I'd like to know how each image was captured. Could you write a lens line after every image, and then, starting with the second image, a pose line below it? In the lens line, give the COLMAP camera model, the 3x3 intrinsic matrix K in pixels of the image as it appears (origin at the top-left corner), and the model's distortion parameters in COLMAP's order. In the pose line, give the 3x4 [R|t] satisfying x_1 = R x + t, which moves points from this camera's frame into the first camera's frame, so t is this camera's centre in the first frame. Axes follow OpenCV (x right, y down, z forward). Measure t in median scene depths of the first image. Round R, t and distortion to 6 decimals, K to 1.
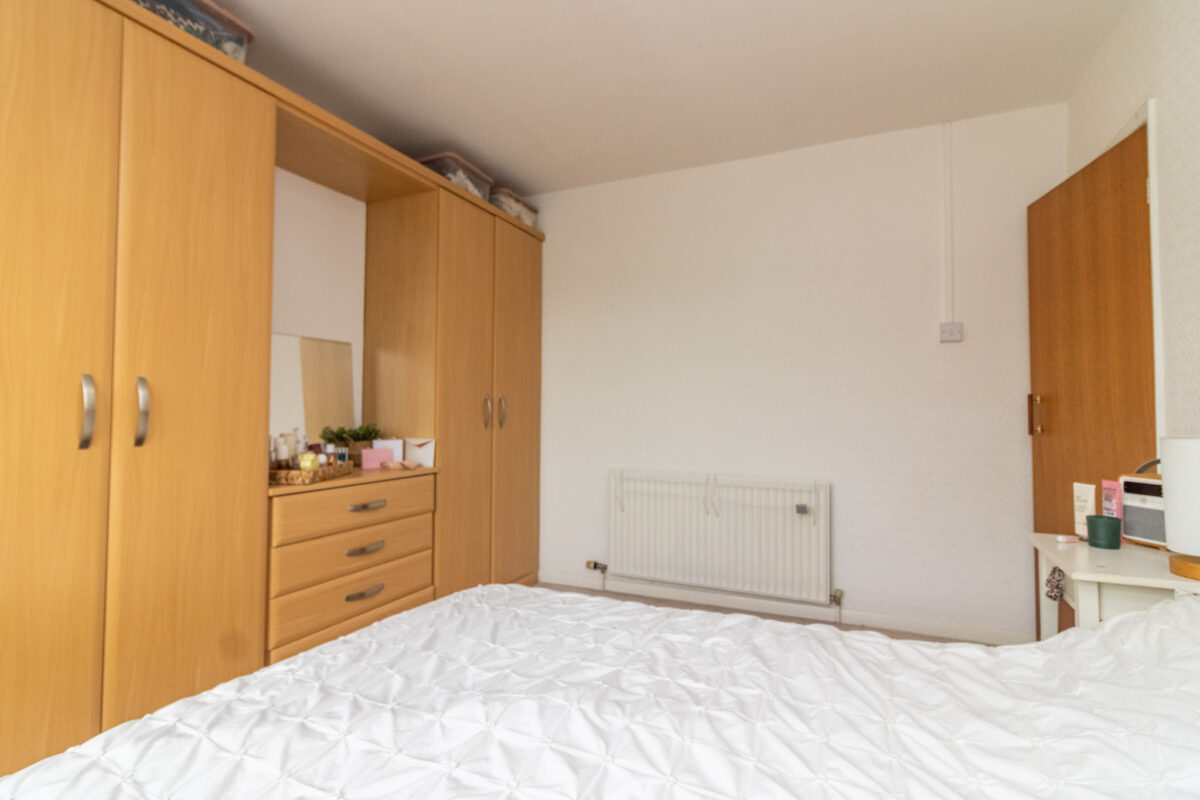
lens RADIAL K [[563.9, 0, 590.7], [0, 563.9, 397.5], [0, 0, 1]] dist [0.001763, -0.000461]
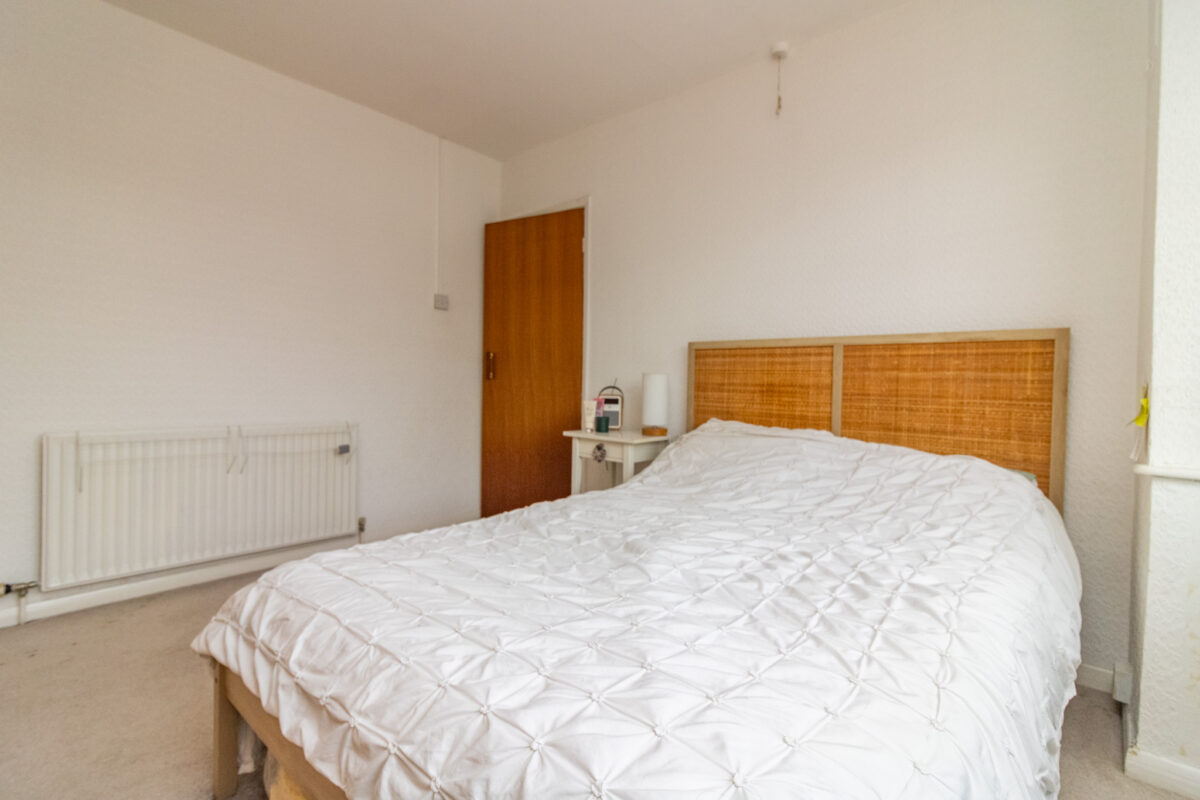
lens RADIAL K [[563.9, 0, 588.2], [0, 563.9, 394.6], [0, 0, 1]] dist [0.001763, -0.000461]
pose [[0.290660, -0.018059, 0.956656, -0.555657], [-0.045560, 0.998427, 0.032690, 0.044754], [-0.955741, -0.053087, 0.289380, 0.294193]]
